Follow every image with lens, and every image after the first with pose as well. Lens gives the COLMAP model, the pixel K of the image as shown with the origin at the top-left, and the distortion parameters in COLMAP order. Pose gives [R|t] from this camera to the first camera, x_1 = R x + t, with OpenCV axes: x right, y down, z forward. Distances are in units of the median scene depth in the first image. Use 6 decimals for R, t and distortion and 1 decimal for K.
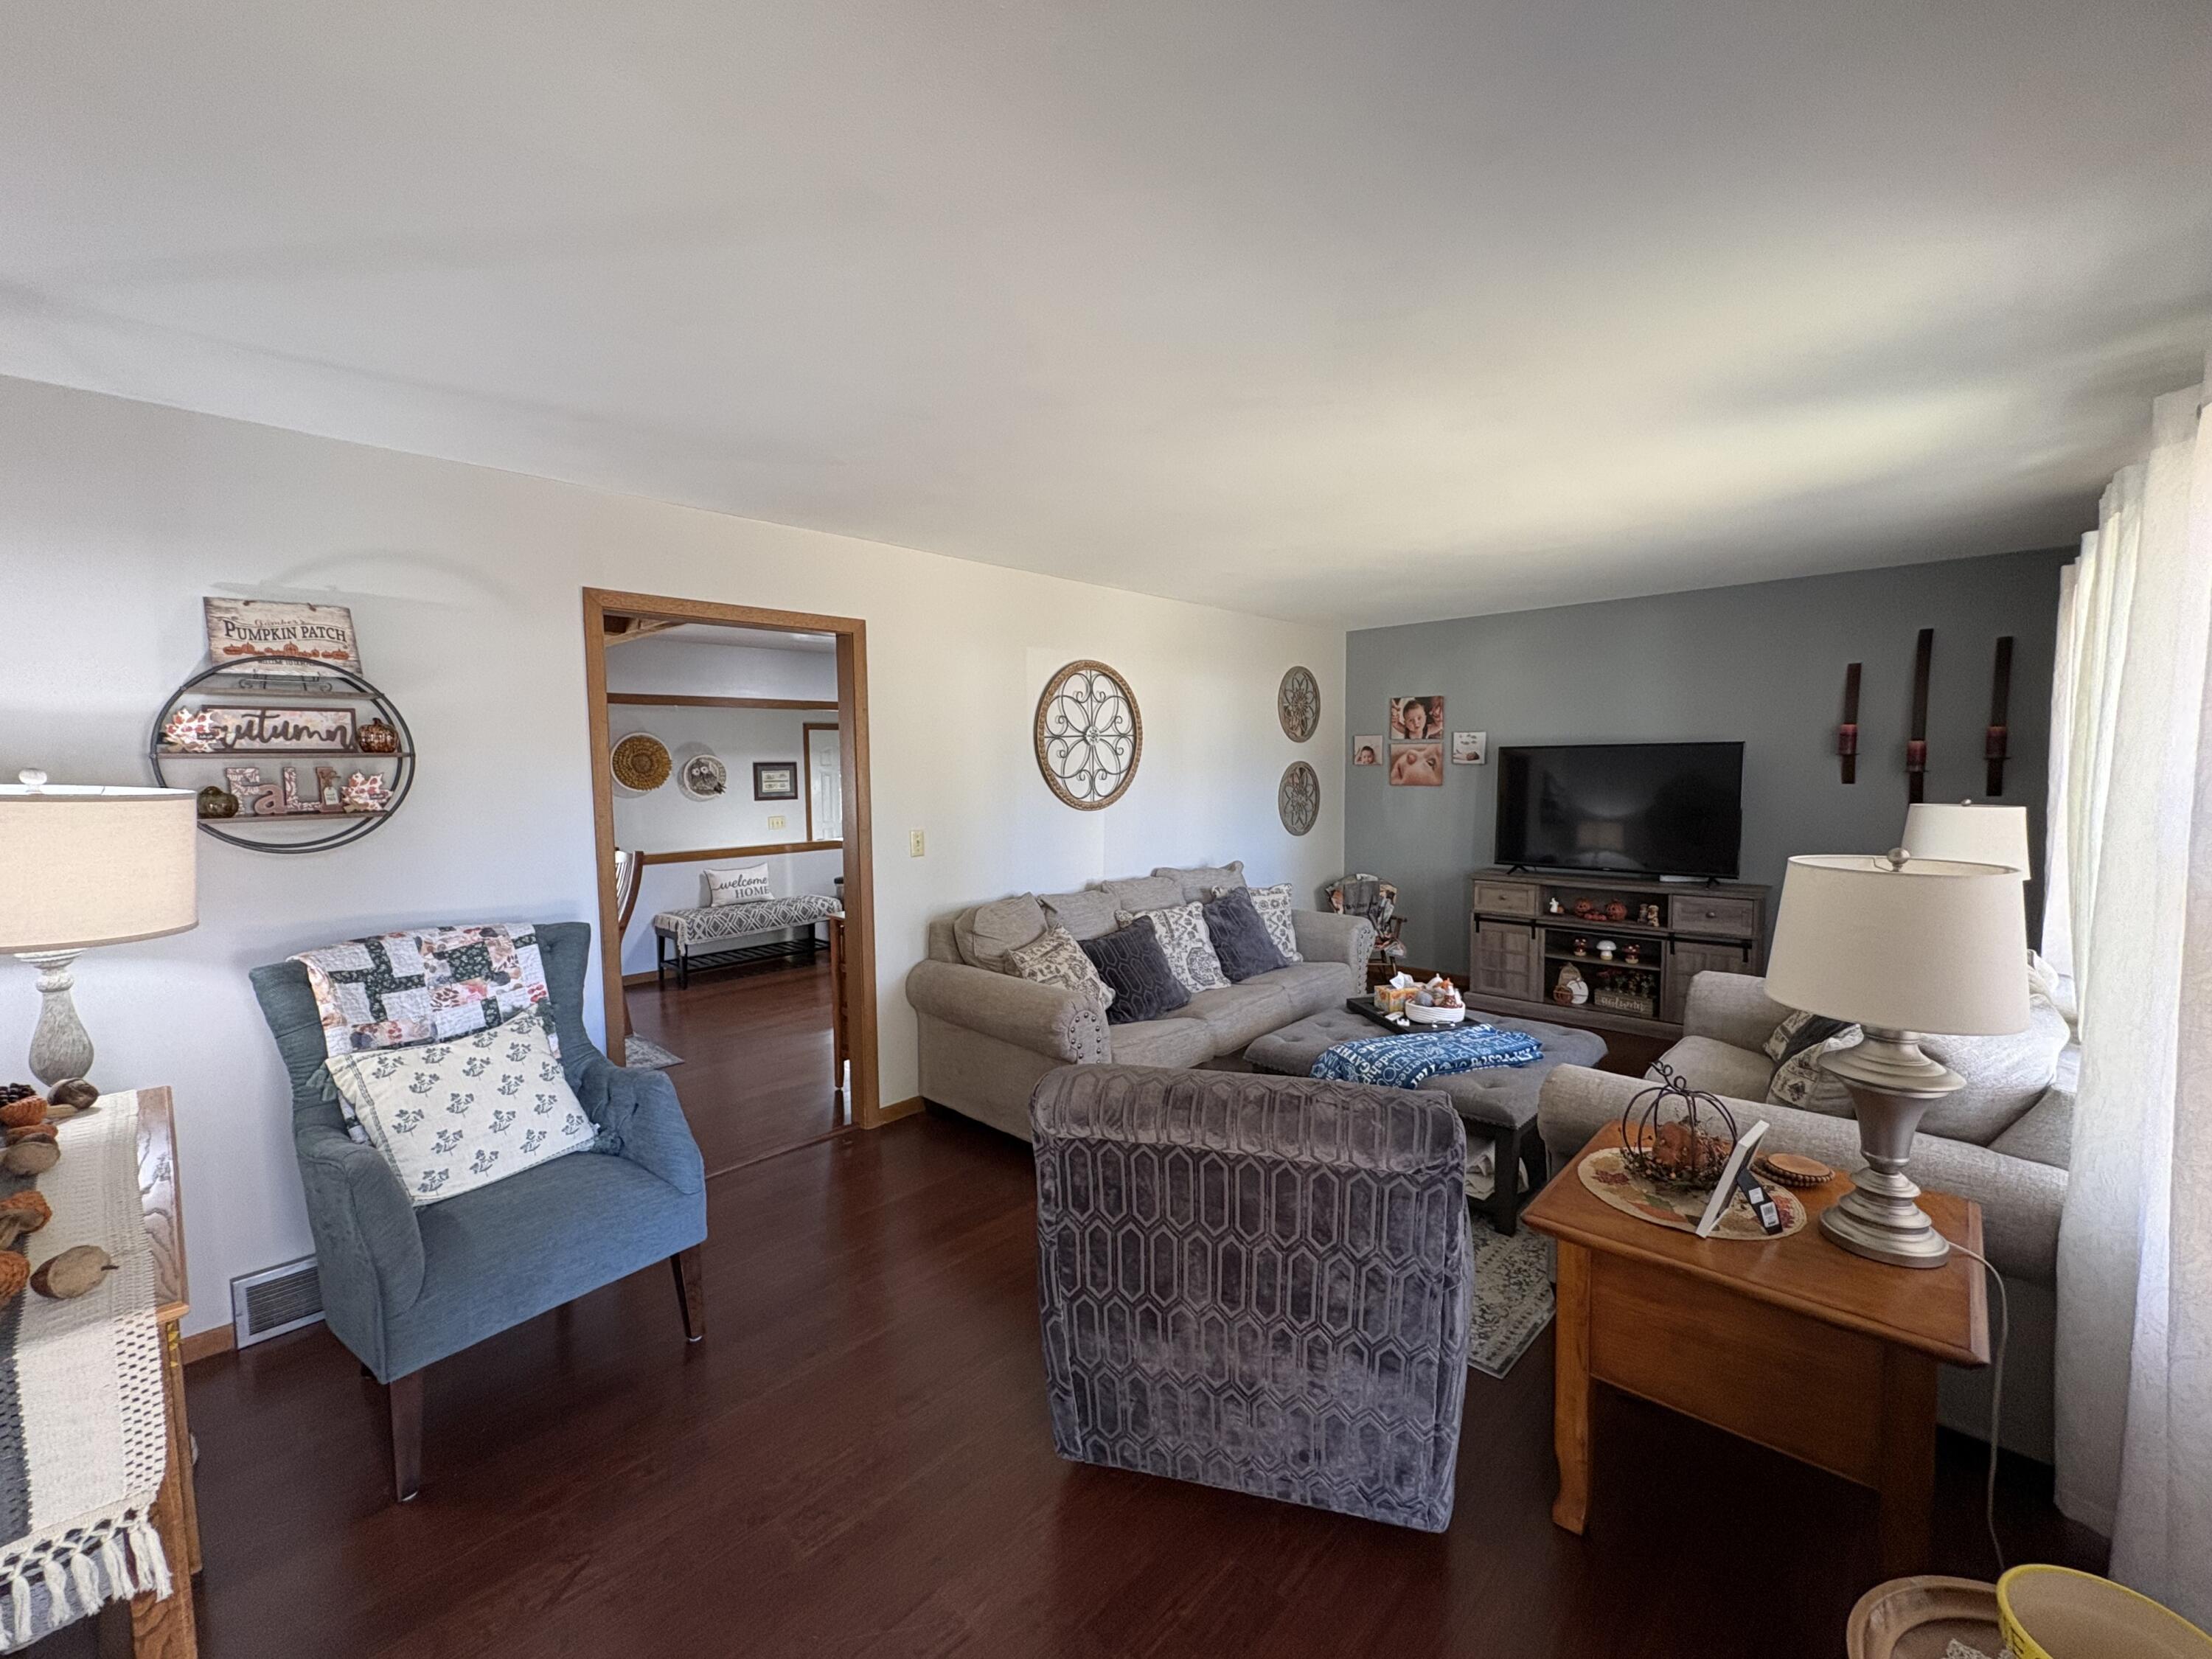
lens RADIAL K [[917.3, 0, 1106.0], [0, 917.3, 829.5], [0, 0, 1]] dist [0.001033, 0.000048]
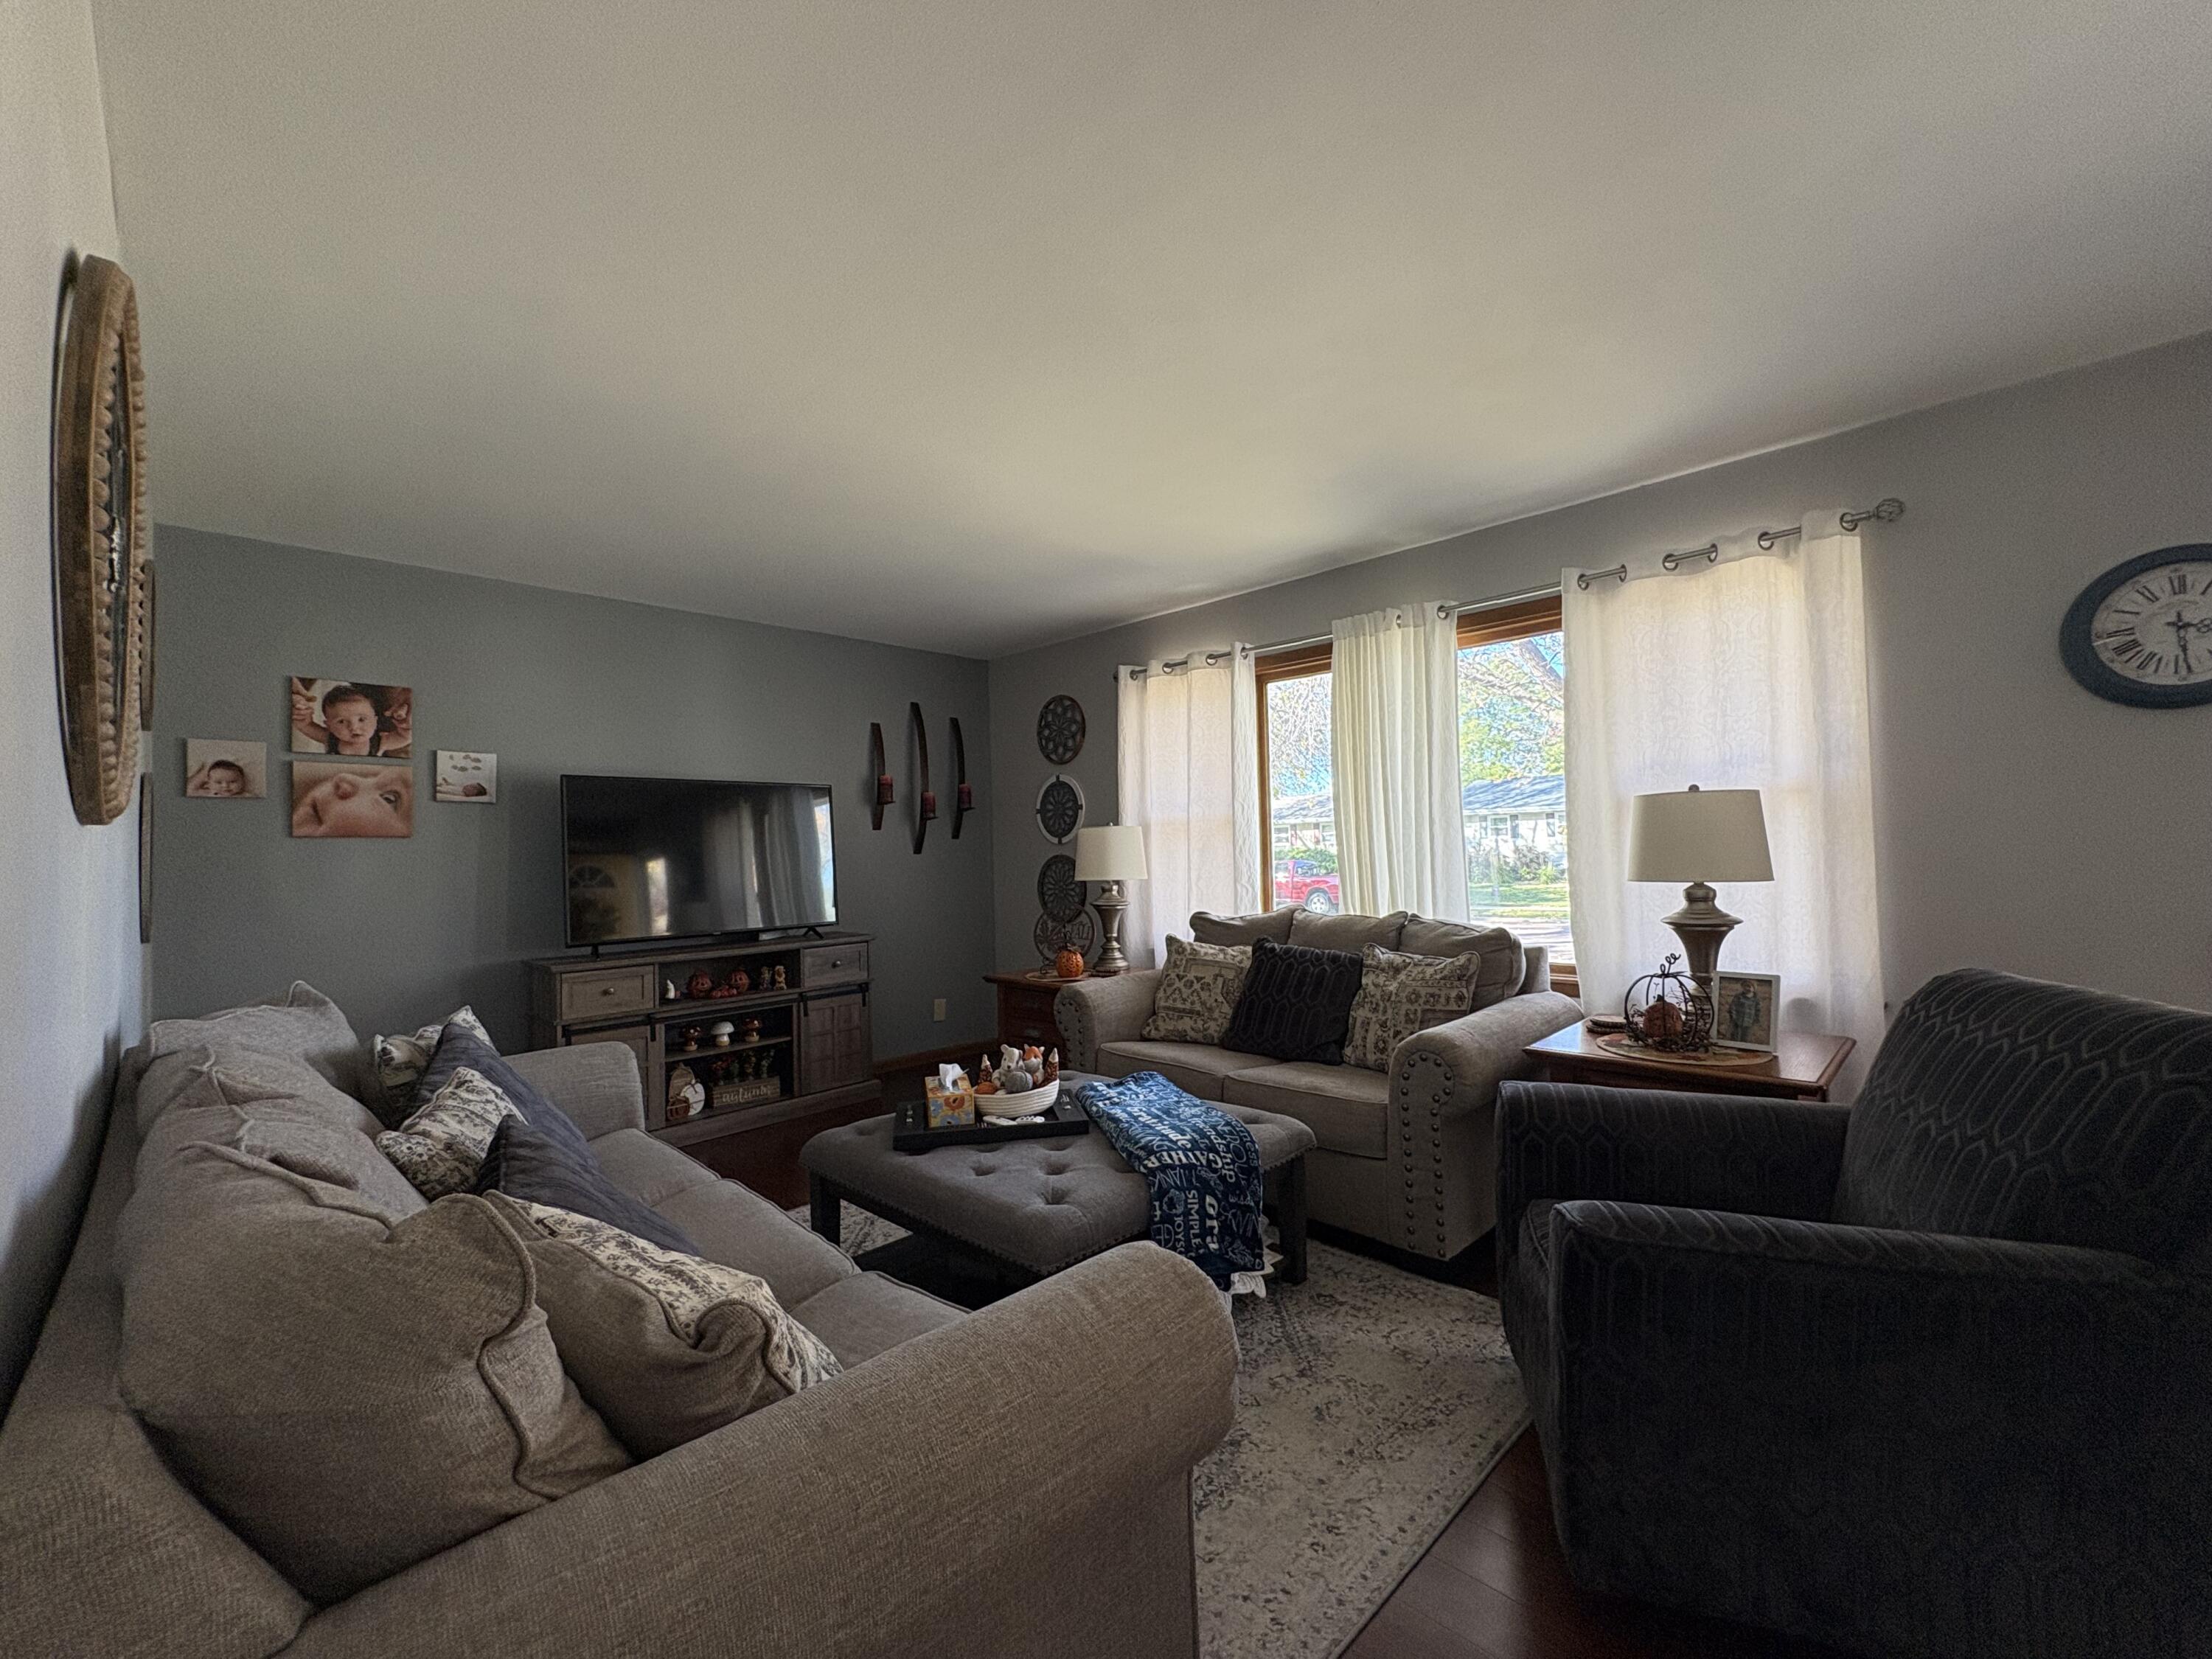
lens RADIAL K [[917.3, 0, 1106.0], [0, 917.3, 829.5], [0, 0, 1]] dist [0.001033, 0.000048]
pose [[0.020598, 0.038952, 0.999029, -0.254544], [0.098508, 0.994300, -0.040798, 0.018567], [-0.994923, 0.099253, 0.016643, 0.622732]]
